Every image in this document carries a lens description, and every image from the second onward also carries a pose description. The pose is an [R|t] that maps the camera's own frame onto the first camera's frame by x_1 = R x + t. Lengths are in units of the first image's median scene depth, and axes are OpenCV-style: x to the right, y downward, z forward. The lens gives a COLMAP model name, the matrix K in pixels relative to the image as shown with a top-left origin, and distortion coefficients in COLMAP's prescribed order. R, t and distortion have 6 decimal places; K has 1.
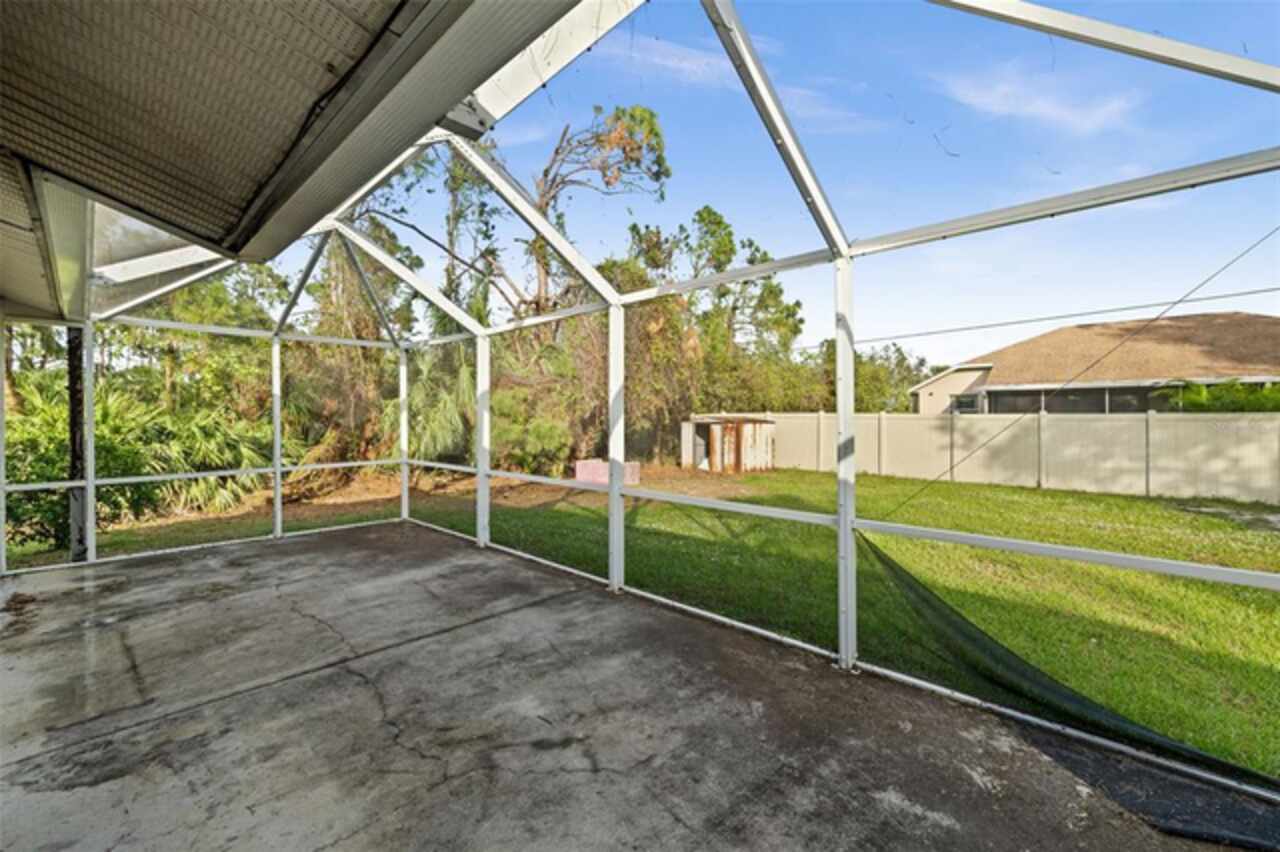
lens RADIAL K [[510.6, 0, 645.5], [0, 510.6, 417.1], [0, 0, 1]] dist [0.000903, -0.000356]
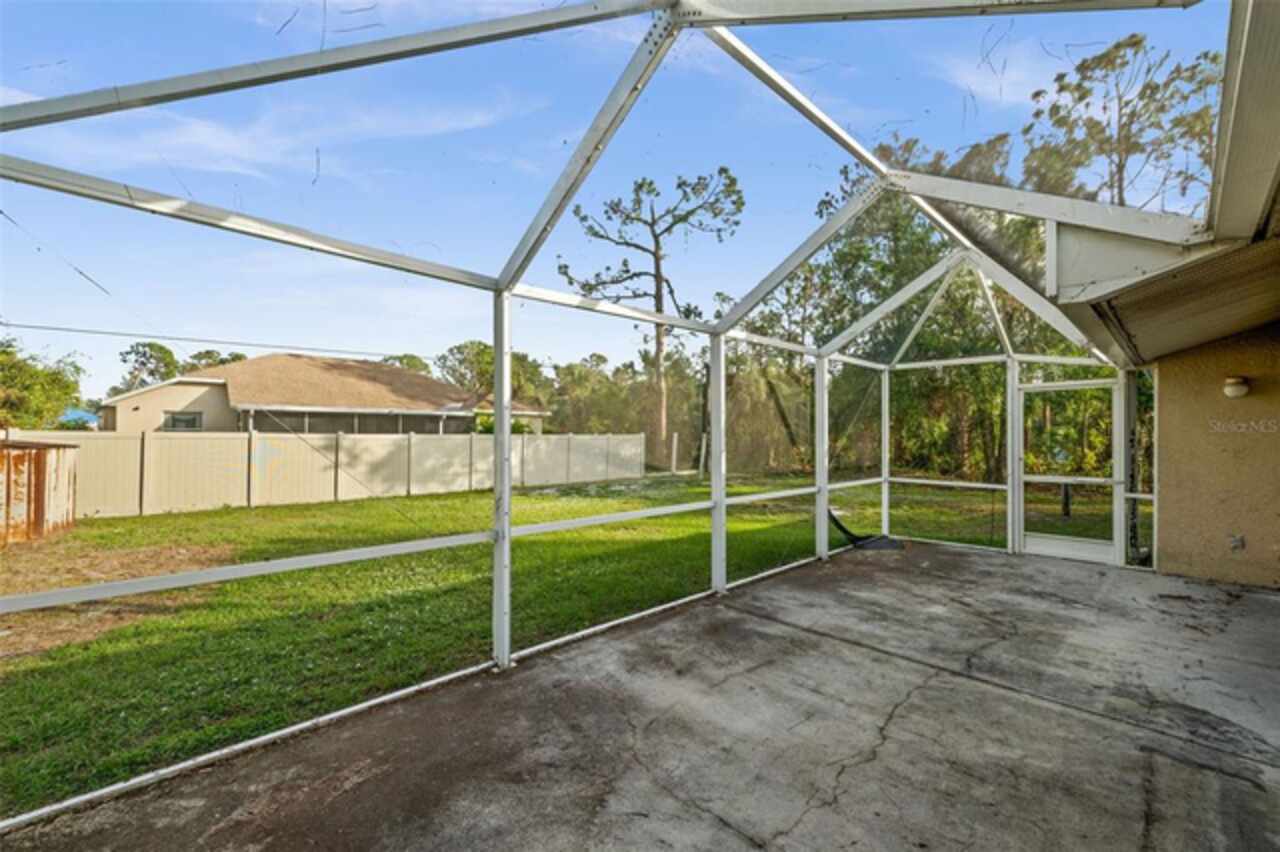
lens RADIAL K [[508.0, 0, 638.8], [0, 508.0, 432.7], [0, 0, 1]] dist [0.000204, 0.000010]
pose [[0.080219, 0.006804, 0.996754, -1.218413], [0.002411, 0.999972, -0.007020, 0.001685], [-0.996774, 0.002966, 0.080200, 1.141522]]
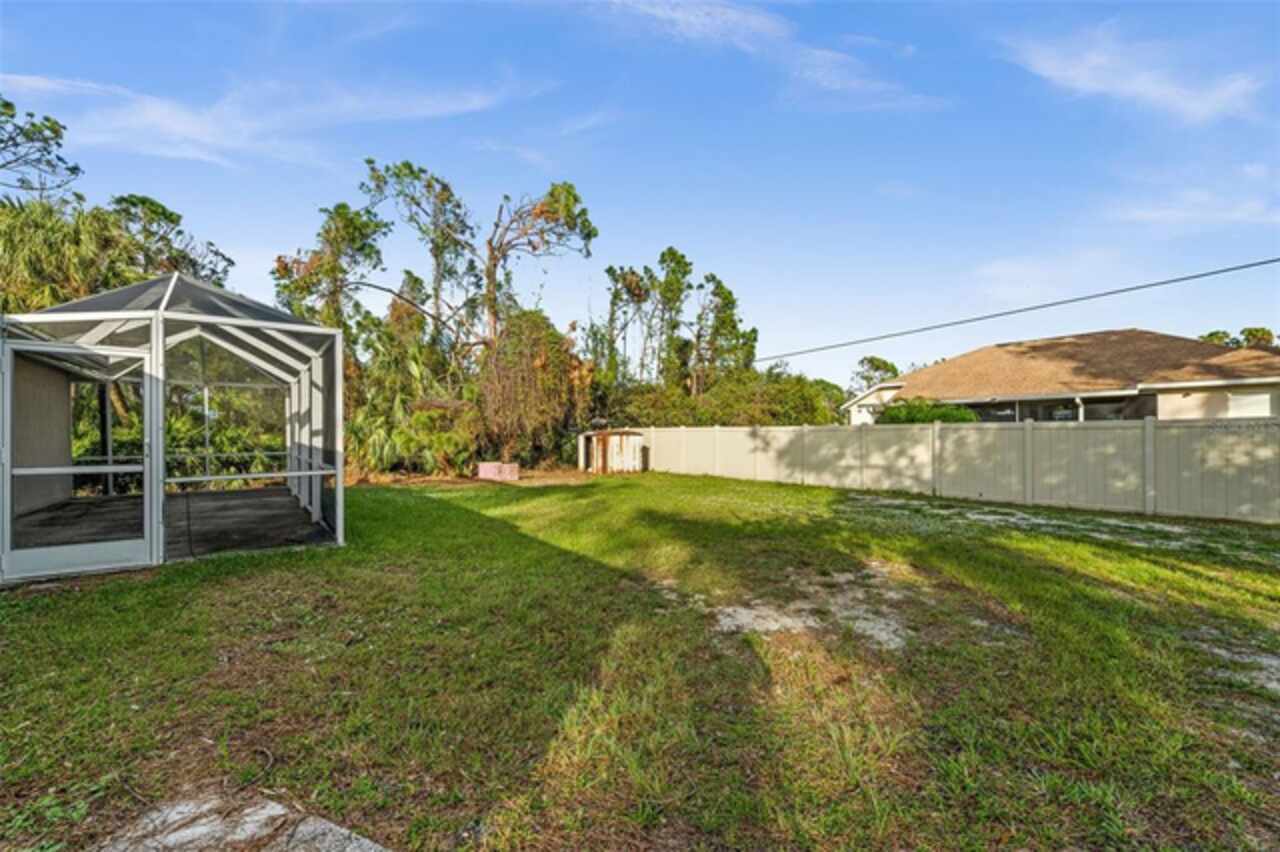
lens RADIAL K [[508.0, 0, 638.8], [0, 508.0, 432.7], [0, 0, 1]] dist [0.000204, 0.000010]
pose [[0.988303, -0.005909, -0.152388, 1.764173], [0.003952, 0.999906, -0.013140, 0.091469], [0.152451, 0.012384, 0.988233, -0.961418]]
